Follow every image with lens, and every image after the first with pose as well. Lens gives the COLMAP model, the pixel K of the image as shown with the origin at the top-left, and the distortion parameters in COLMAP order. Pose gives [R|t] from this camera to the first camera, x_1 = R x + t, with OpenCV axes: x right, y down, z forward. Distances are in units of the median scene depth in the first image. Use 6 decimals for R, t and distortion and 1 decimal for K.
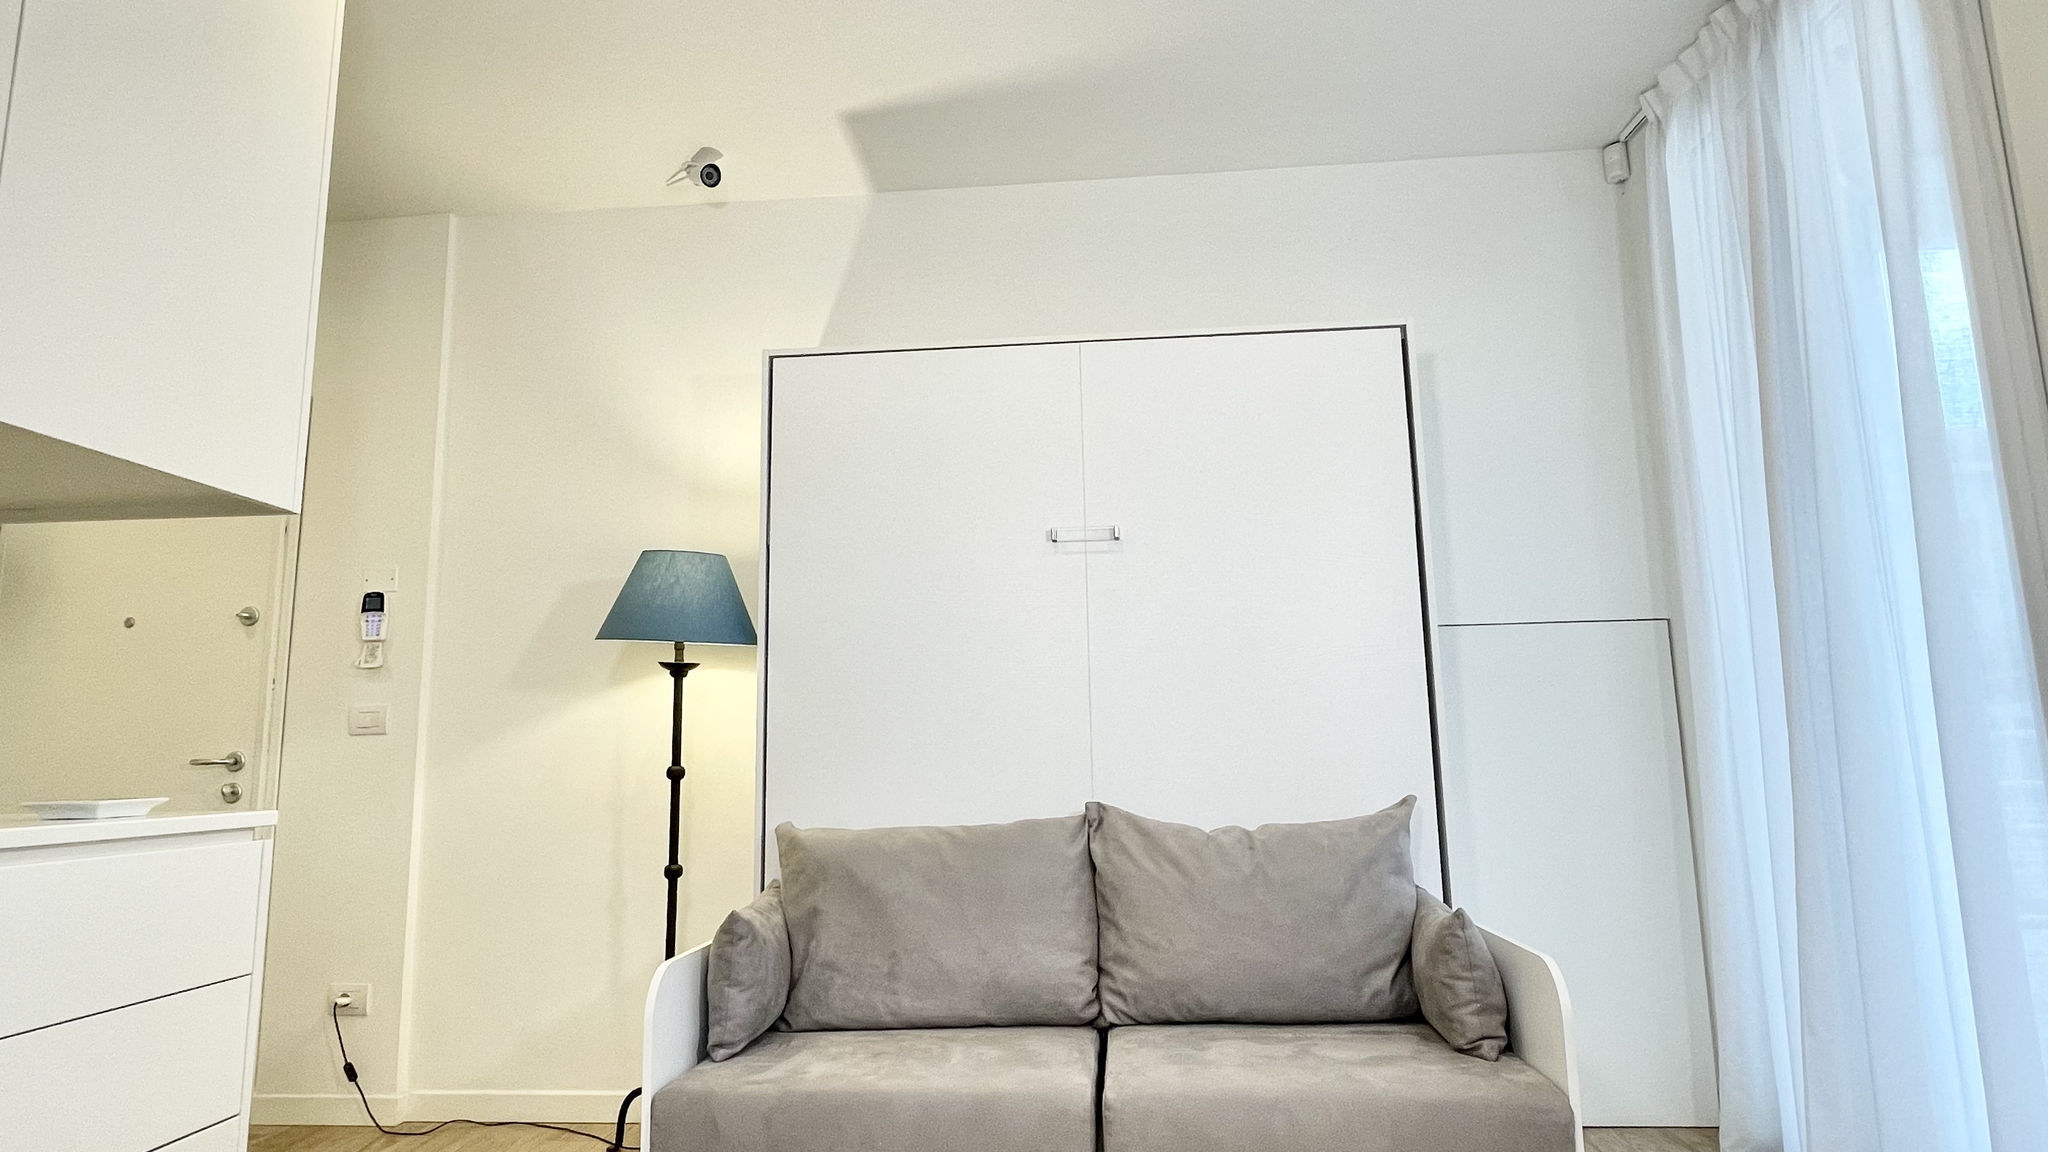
lens RADIAL K [[1111.4, 0, 1014.0], [0, 1111.4, 564.8], [0, 0, 1]] dist [-0.005141, -0.000447]
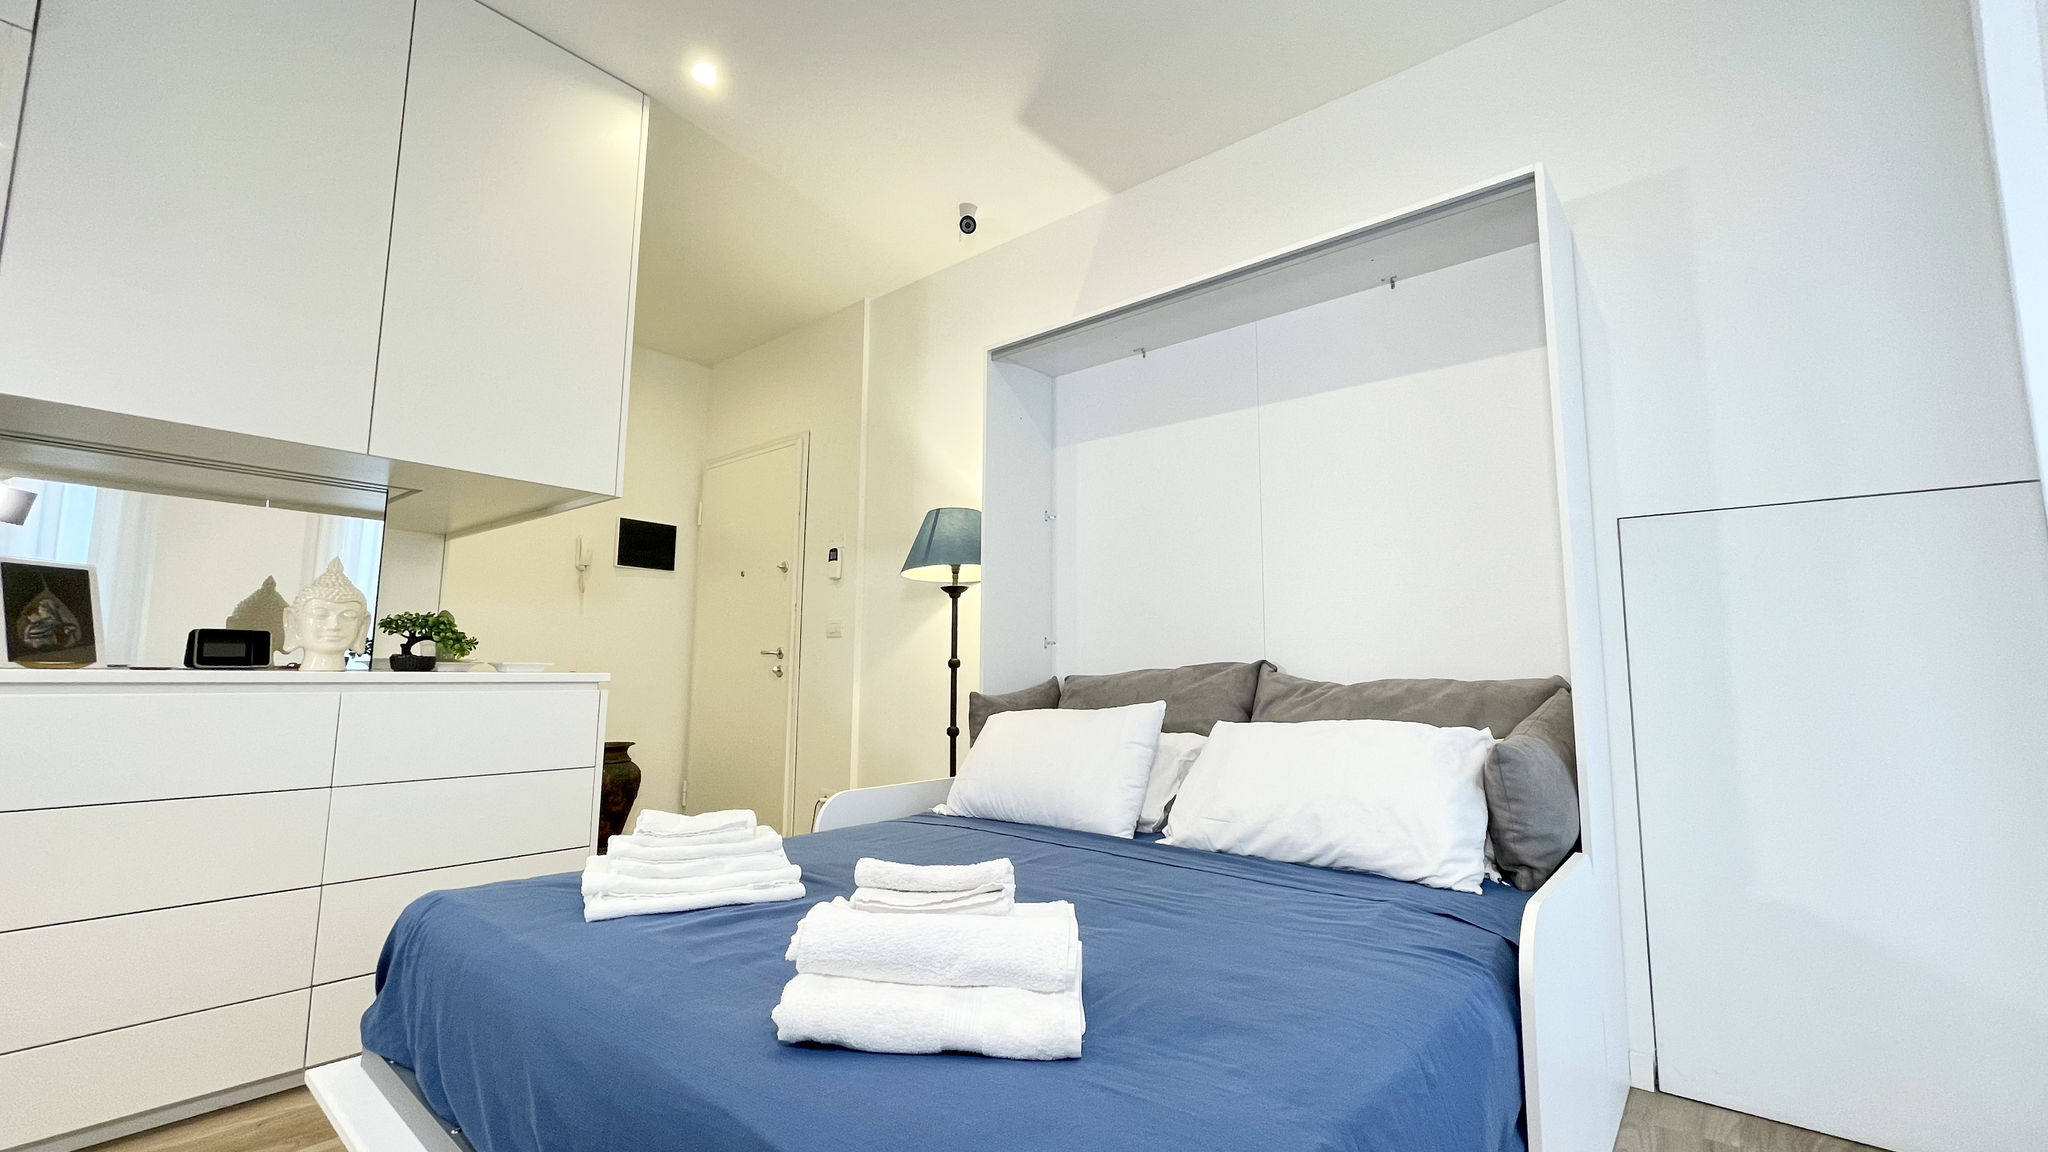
lens RADIAL K [[824.0, 0, 1007.9], [0, 824.0, 561.8], [0, 0, 1]] dist [-0.001952, -0.000858]
pose [[0.818497, -0.047035, -0.572582, 0.366029], [0.071810, 0.997203, 0.020736, 0.045388], [0.570005, -0.058089, 0.819585, 0.210891]]
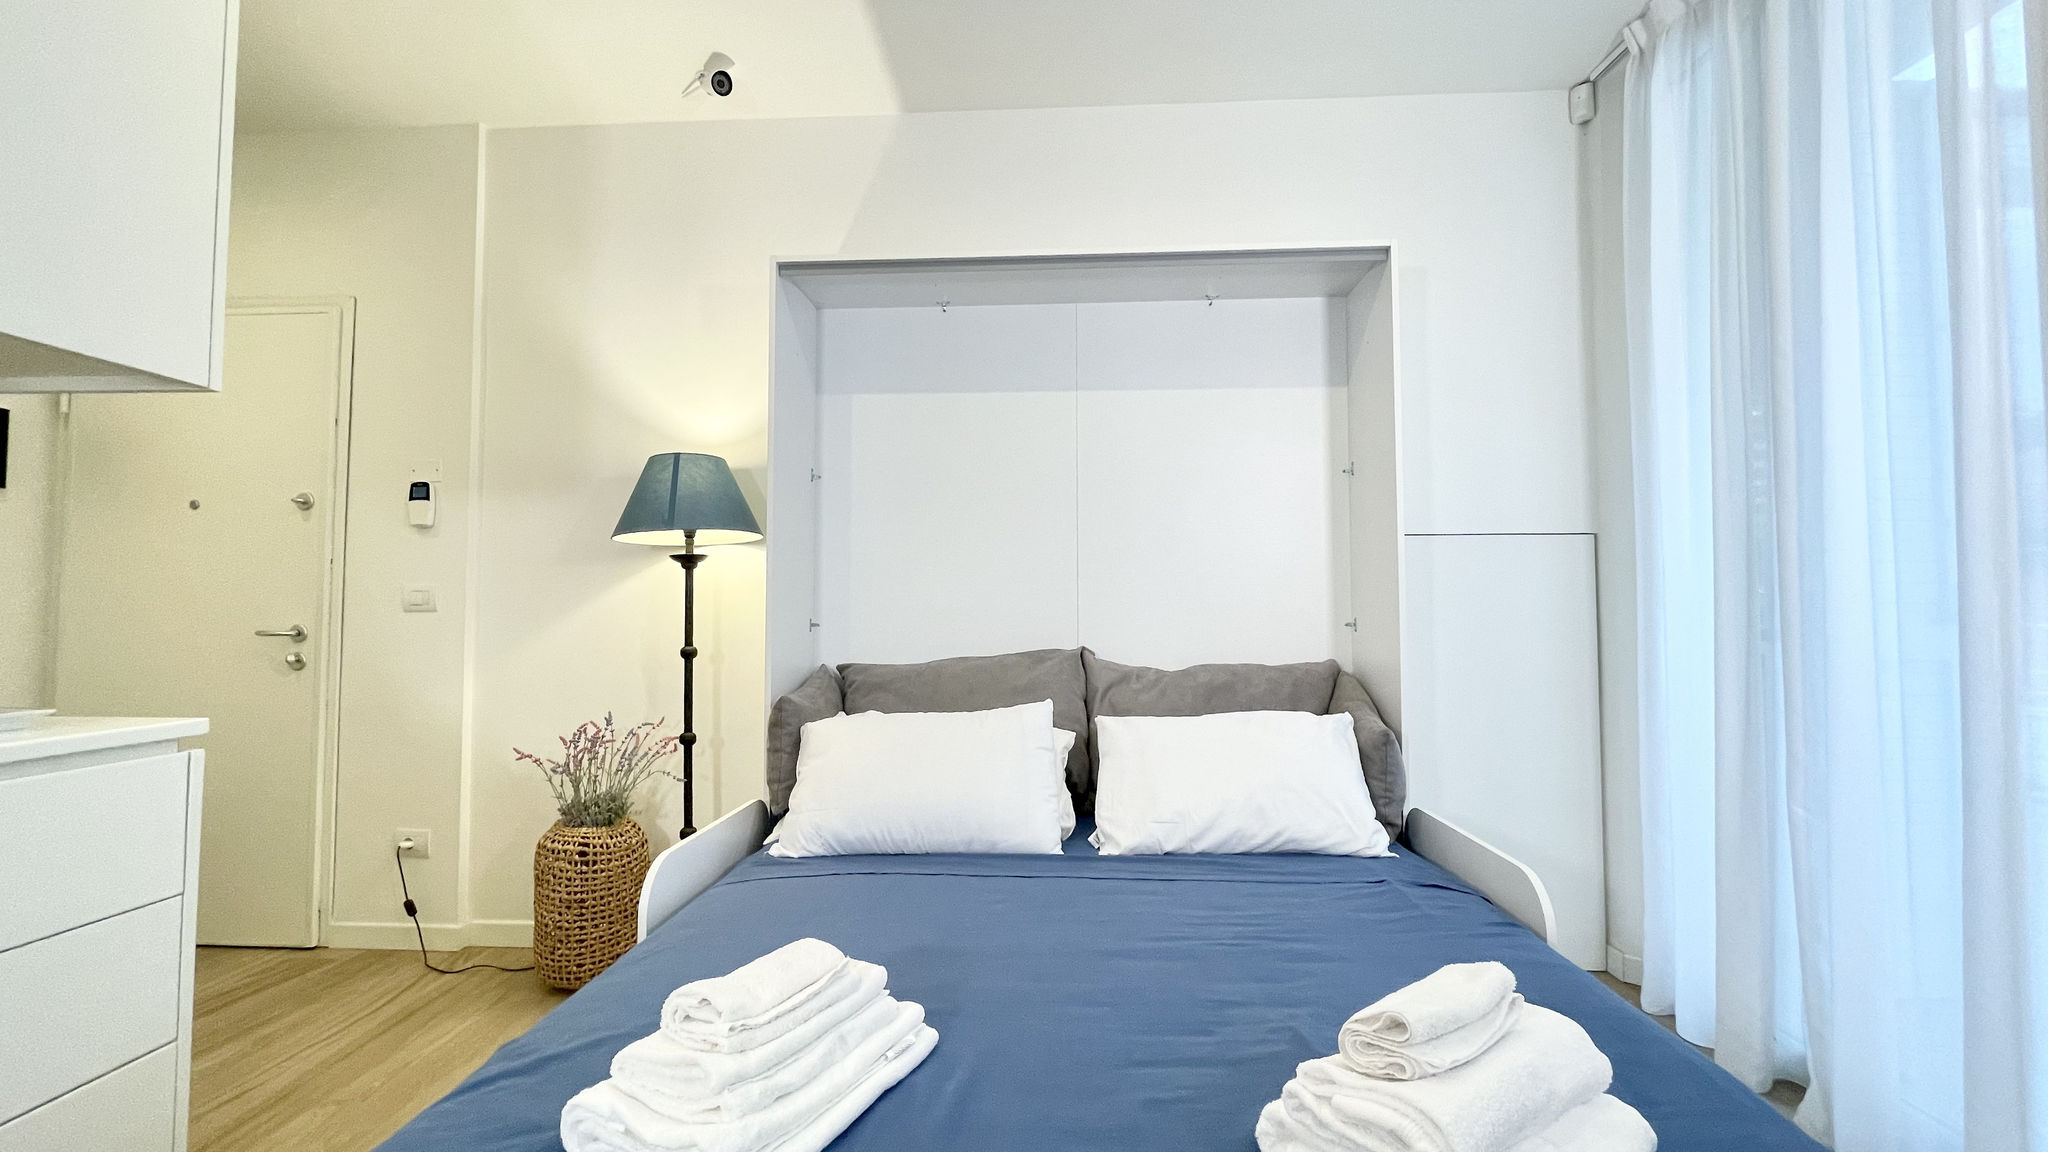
lens RADIAL K [[824.0, 0, 1027.8], [0, 824.0, 567.2], [0, 0, 1]] dist [-0.001952, -0.000858]
pose [[0.999288, 0.019881, 0.032075, -0.005228], [-0.023387, 0.993329, 0.112917, 0.003459], [-0.029616, -0.113586, 0.993087, 0.205958]]
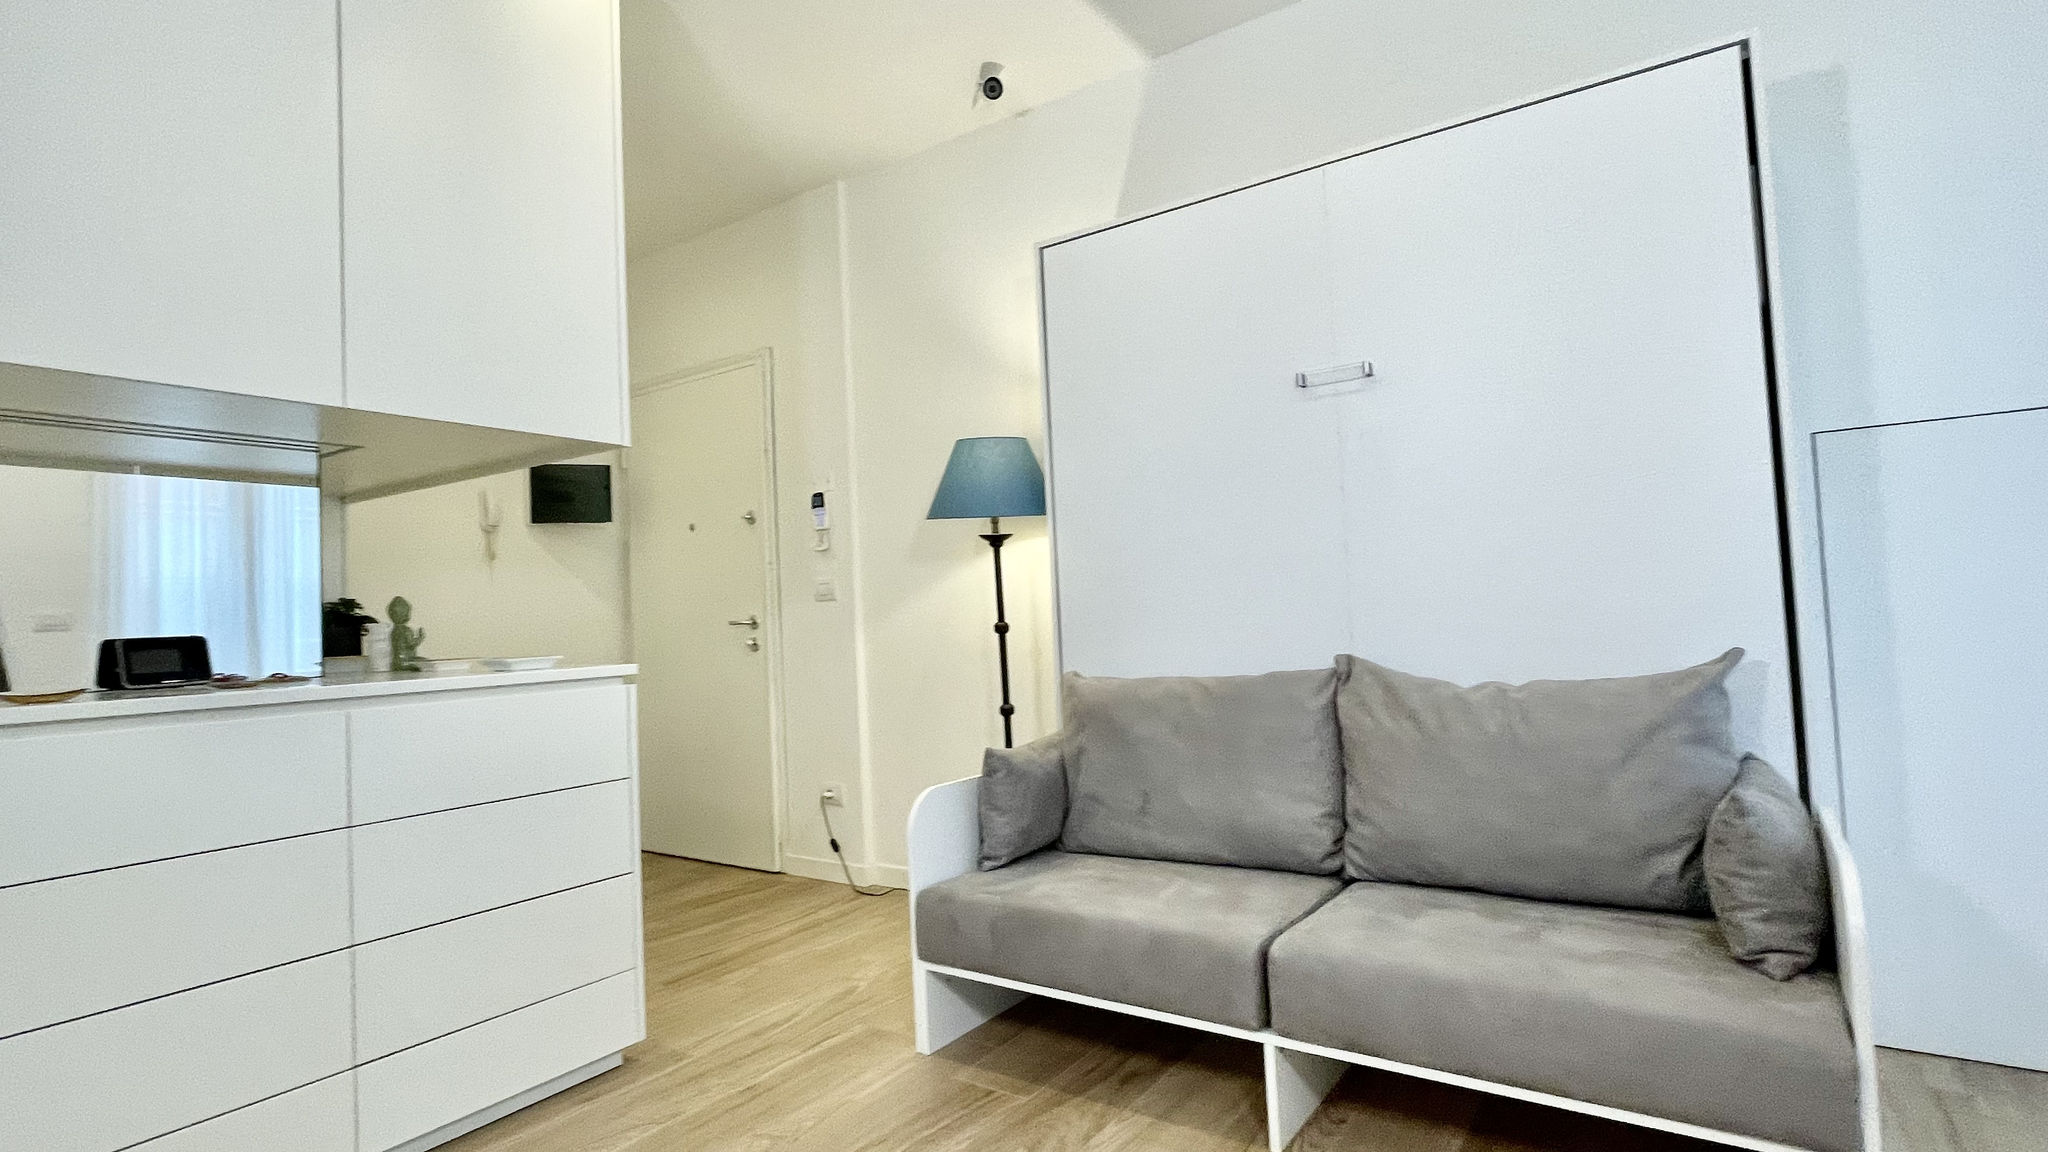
lens RADIAL K [[986.9, 0, 1017.2], [0, 986.9, 563.7], [0, 0, 1]] dist [-0.004555, 0.001608]
pose [[0.867323, -0.042642, -0.495916, 0.238028], [0.107905, 0.988738, 0.103699, 0.014903], [0.485909, -0.143452, 0.862157, 0.125721]]
